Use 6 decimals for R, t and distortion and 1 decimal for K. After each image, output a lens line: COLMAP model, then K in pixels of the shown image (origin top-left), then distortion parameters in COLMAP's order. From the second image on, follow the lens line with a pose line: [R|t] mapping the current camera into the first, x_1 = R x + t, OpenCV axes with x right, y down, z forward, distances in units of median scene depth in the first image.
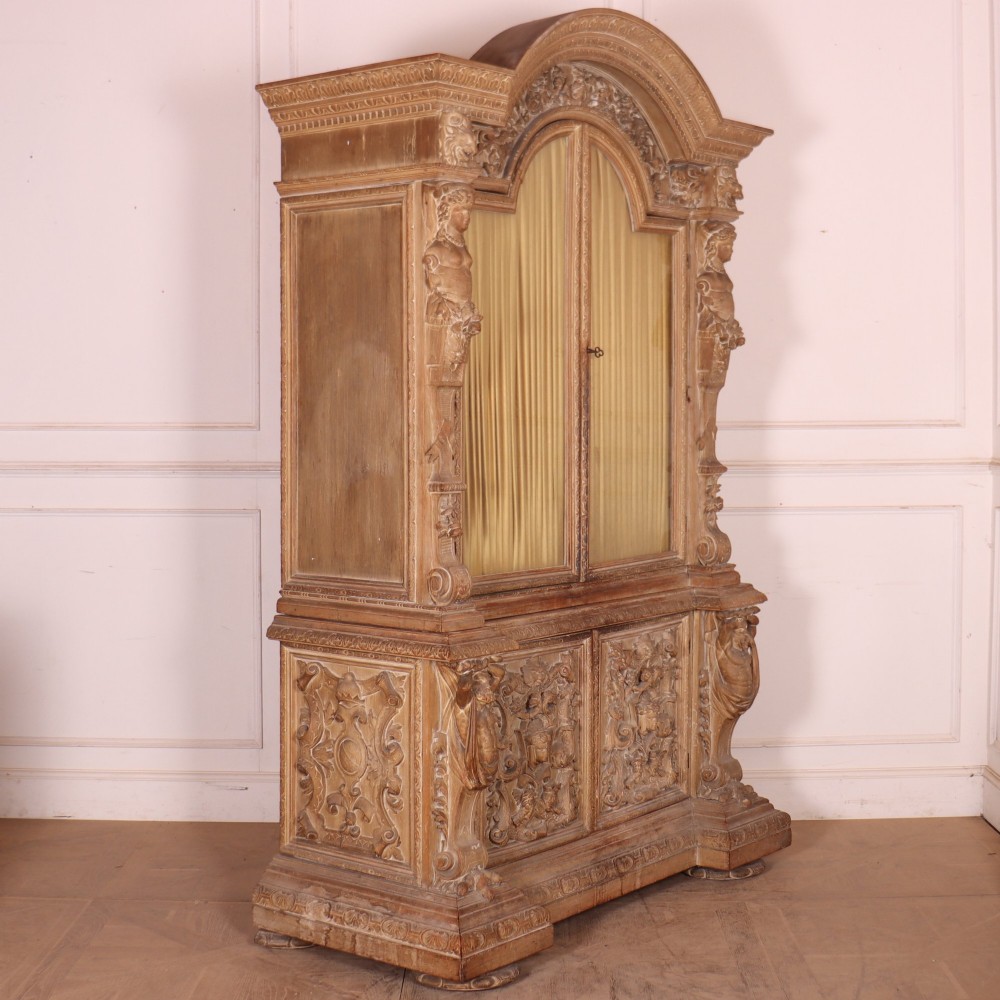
lens RADIAL K [[1753.0, 0, 501.7], [0, 1753.0, 500.7], [0, 0, 1]] dist [-0.167779, 0.000000]
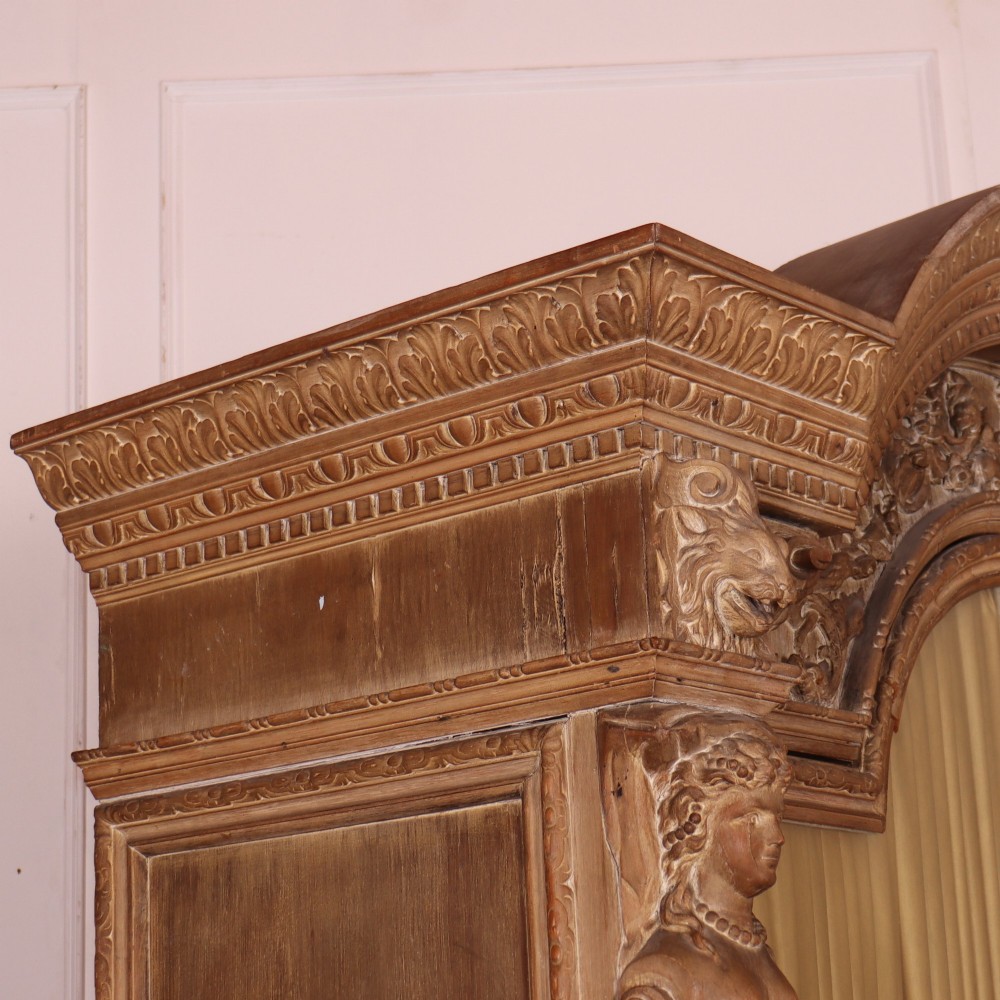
lens RADIAL K [[2168.3, 0, 492.6], [0, 2168.3, 508.0], [0, 0, 1]] dist [-0.127667, 0.000000]
pose [[0.999207, -0.039540, 0.004786, -0.061520], [0.038824, 0.940120, -0.338624, -0.098259], [0.008889, 0.338541, 0.940910, 0.661270]]
